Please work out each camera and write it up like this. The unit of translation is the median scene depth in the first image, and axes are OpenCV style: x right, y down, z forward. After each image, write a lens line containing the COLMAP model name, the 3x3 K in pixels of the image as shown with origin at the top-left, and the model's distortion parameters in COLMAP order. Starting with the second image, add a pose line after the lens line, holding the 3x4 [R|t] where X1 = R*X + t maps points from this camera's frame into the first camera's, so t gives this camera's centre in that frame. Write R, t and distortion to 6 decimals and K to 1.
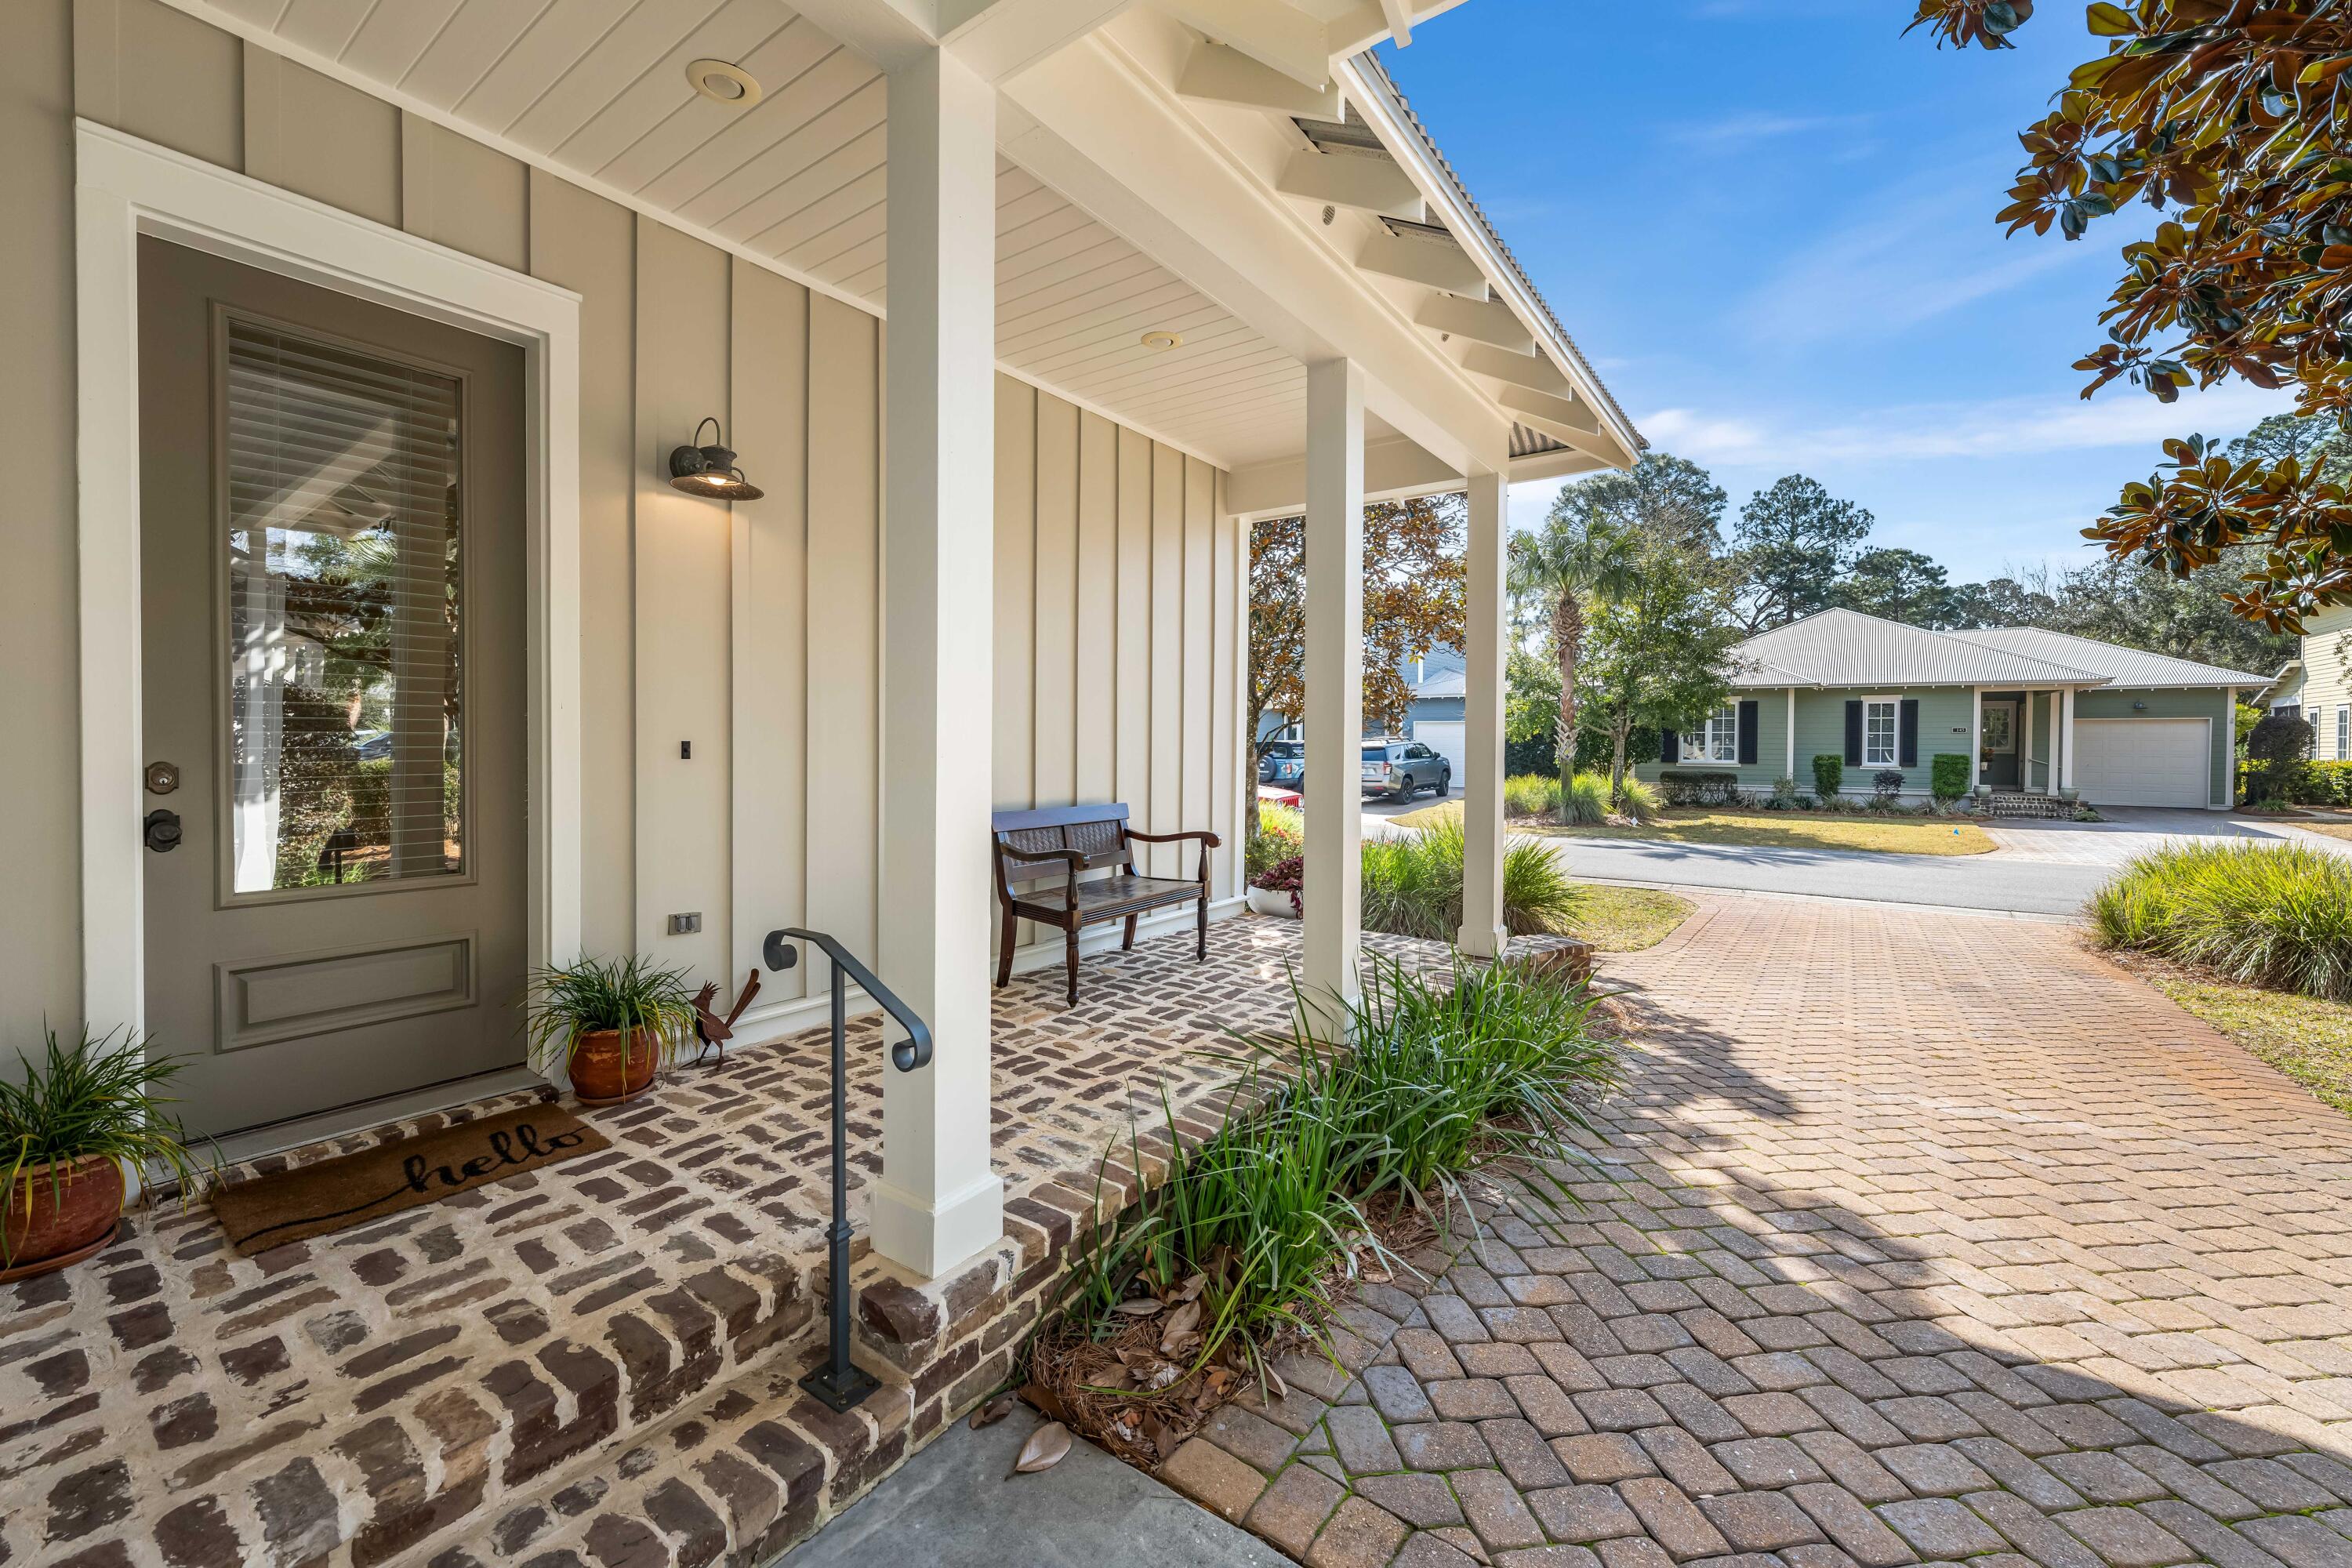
lens RADIAL K [[955.8, 0, 1167.2], [0, 955.8, 765.6], [0, 0, 1]] dist [-0.000962, -0.000063]
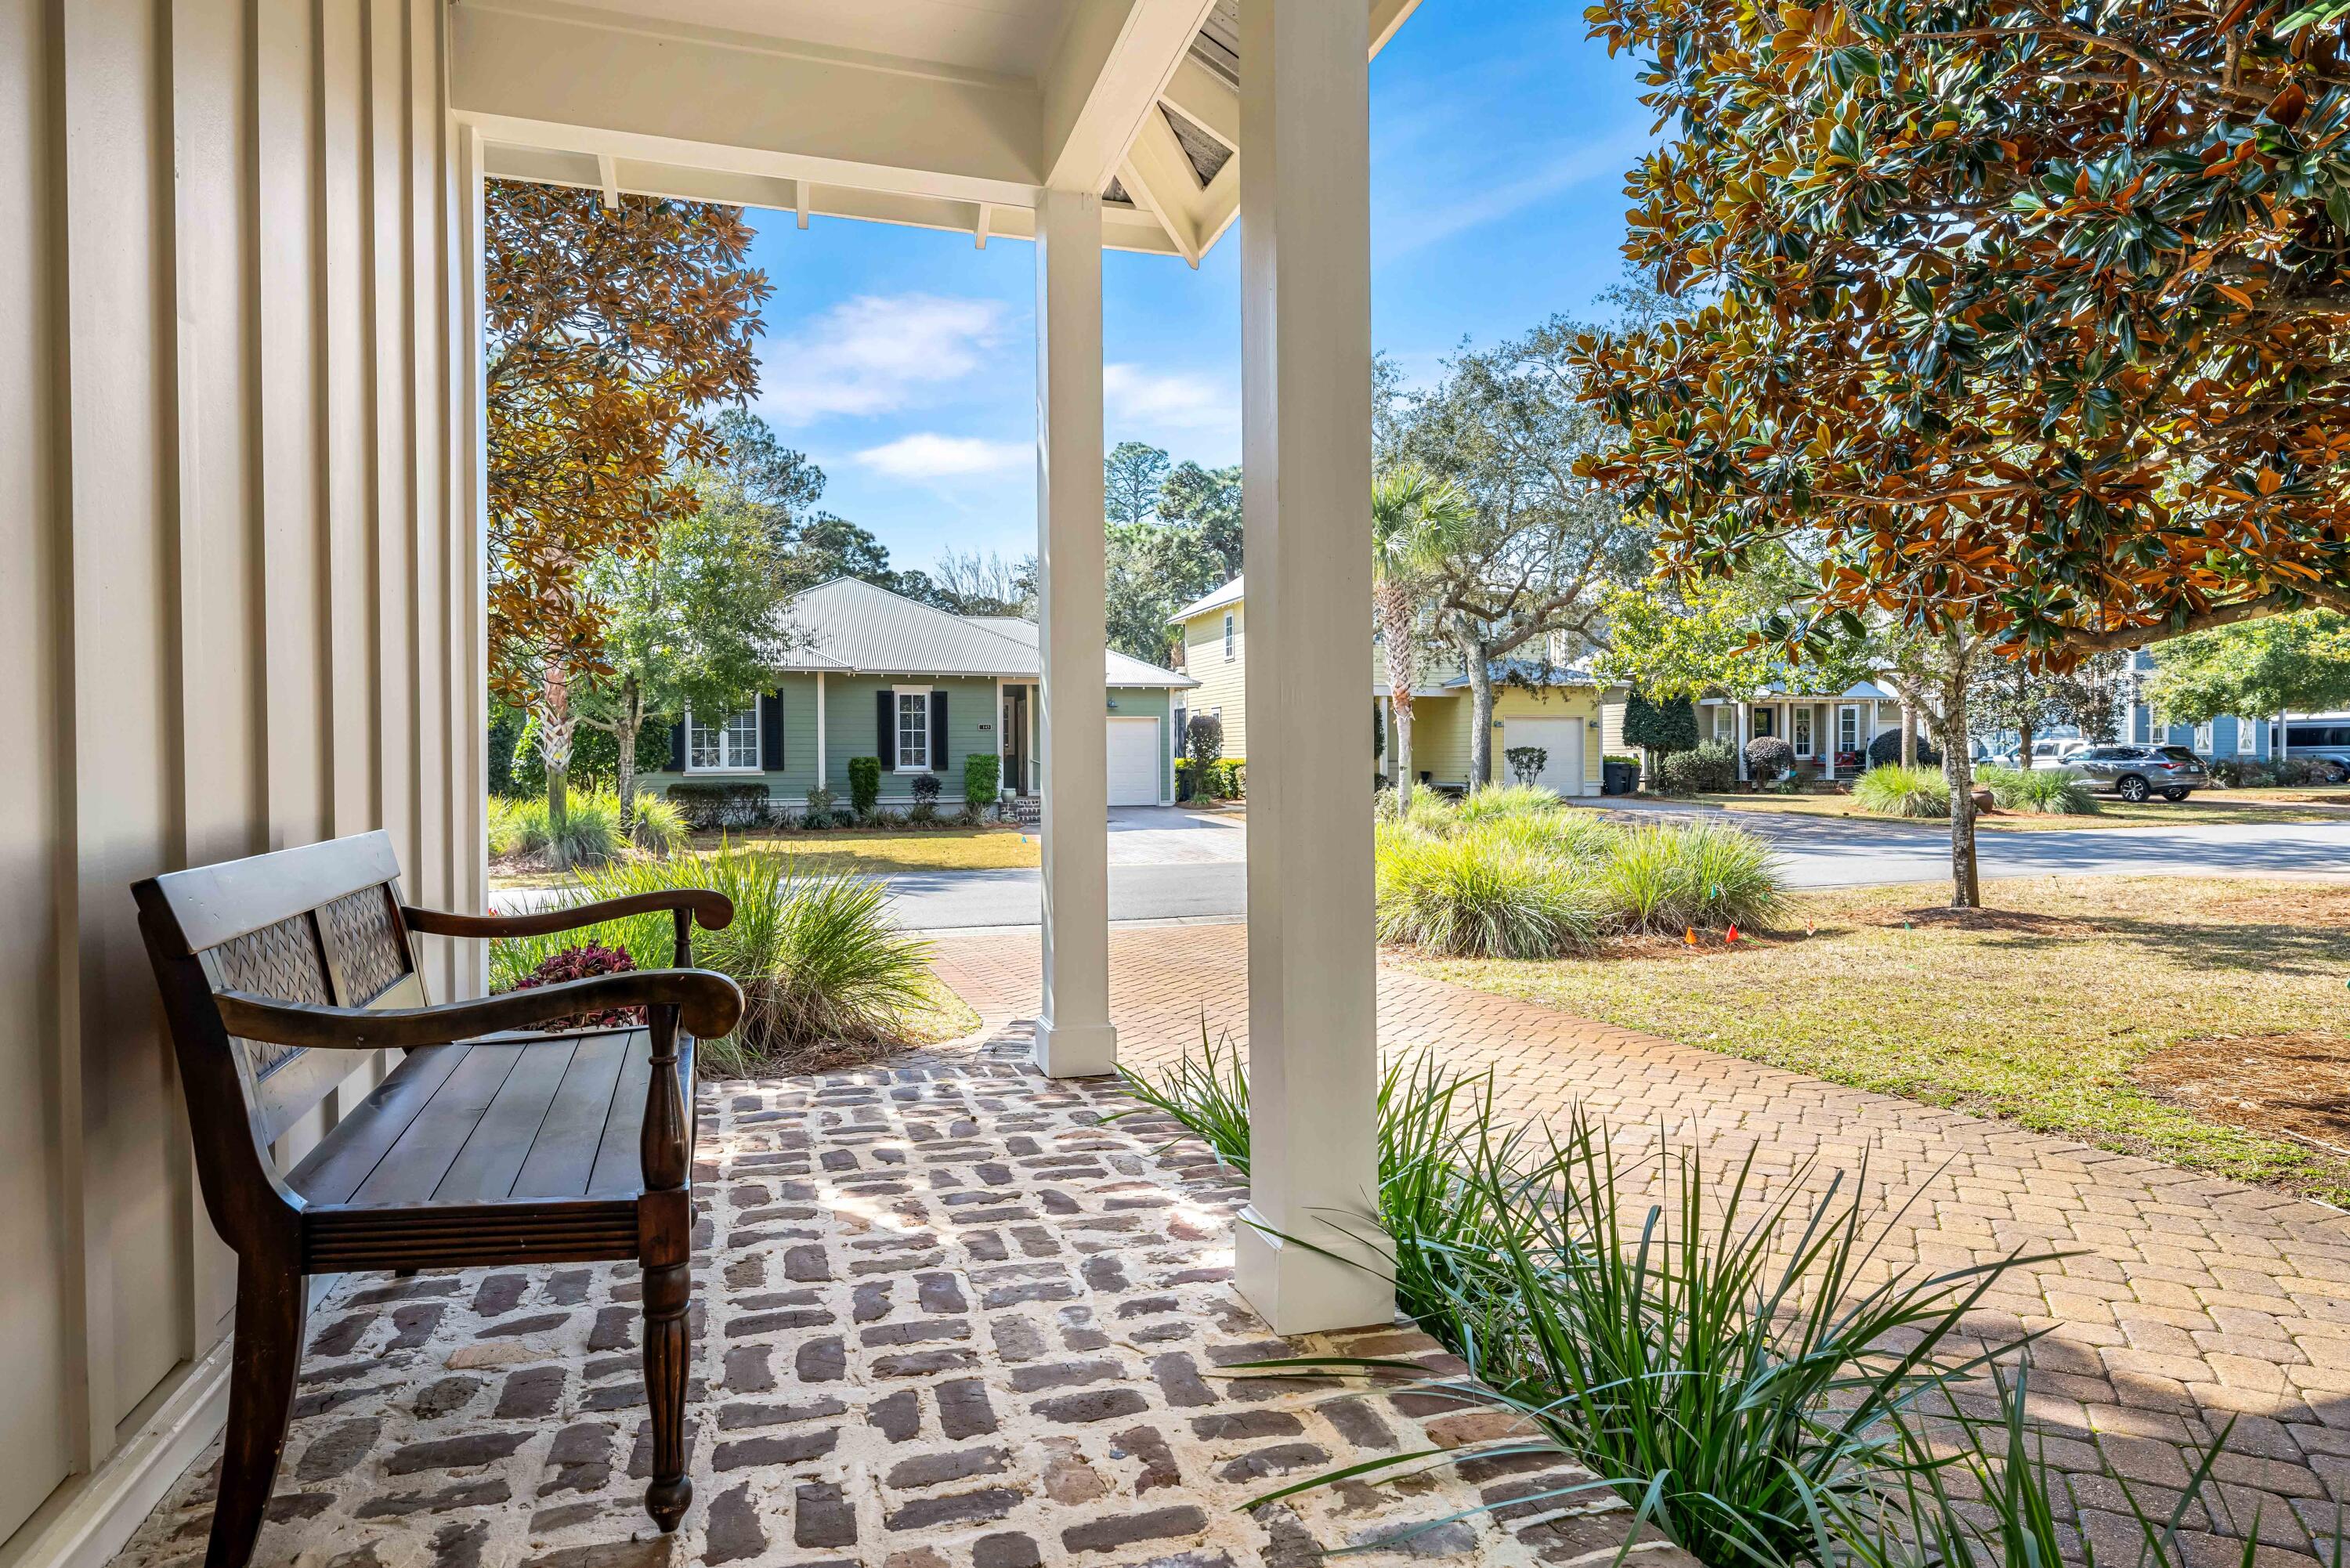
lens RADIAL K [[1338.4, 0, 1167.0], [0, 1338.4, 779.2], [0, 0, 1]] dist [0.001266, -0.000545]
pose [[0.584648, -0.021957, 0.810990, -0.071190], [0.028761, 0.999566, 0.006329, 0.007438], [-0.810777, 0.019625, 0.585026, 0.140521]]
